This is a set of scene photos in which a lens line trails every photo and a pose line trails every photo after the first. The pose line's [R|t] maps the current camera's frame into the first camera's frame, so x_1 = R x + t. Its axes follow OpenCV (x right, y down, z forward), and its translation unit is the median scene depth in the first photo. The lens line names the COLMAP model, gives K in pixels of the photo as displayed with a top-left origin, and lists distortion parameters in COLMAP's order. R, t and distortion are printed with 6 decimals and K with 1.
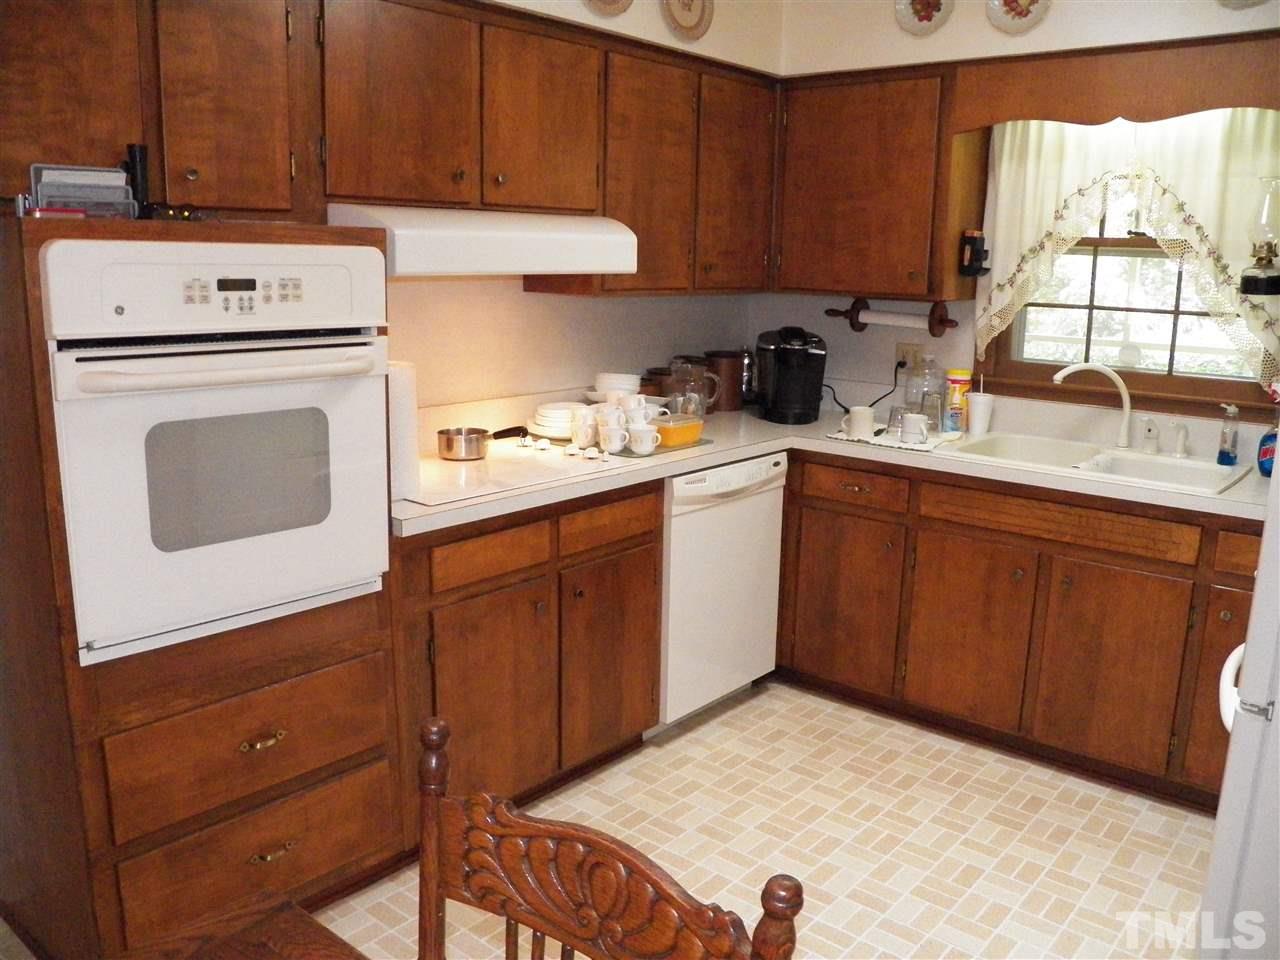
lens RADIAL K [[1044.8, 0, 640.0], [0, 1044.8, 480.0], [0, 0, 1]] dist [-0.161282, 0.158424]
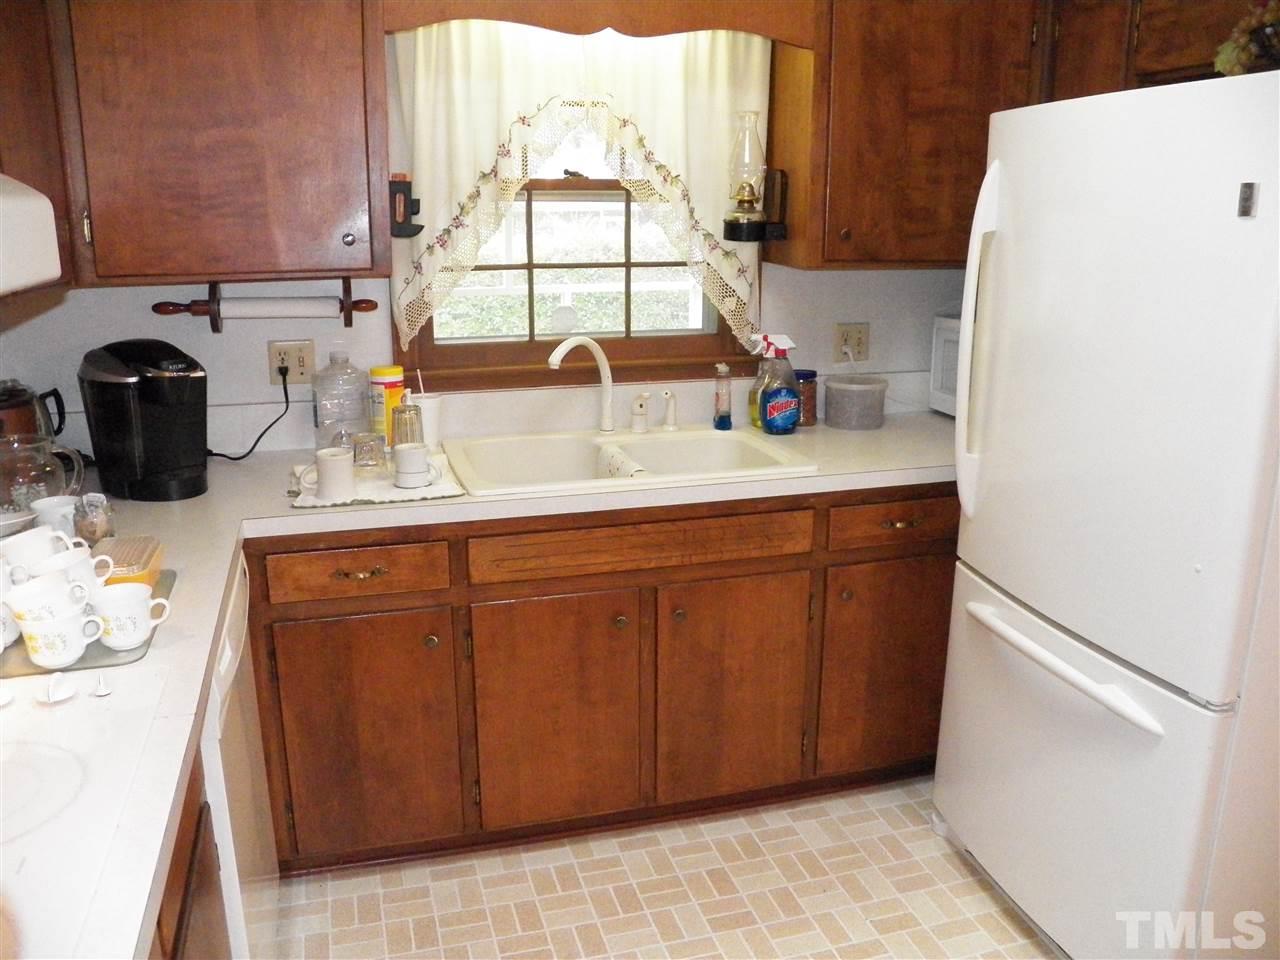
lens RADIAL K [[1044.8, 0, 640.0], [0, 1044.8, 480.0], [0, 0, 1]] dist [-0.161282, 0.158424]
pose [[0.556680, -0.231133, 0.797925, -0.210227], [0.183430, 0.971006, 0.153298, -0.121399], [-0.810223, 0.061026, 0.582936, 0.486657]]
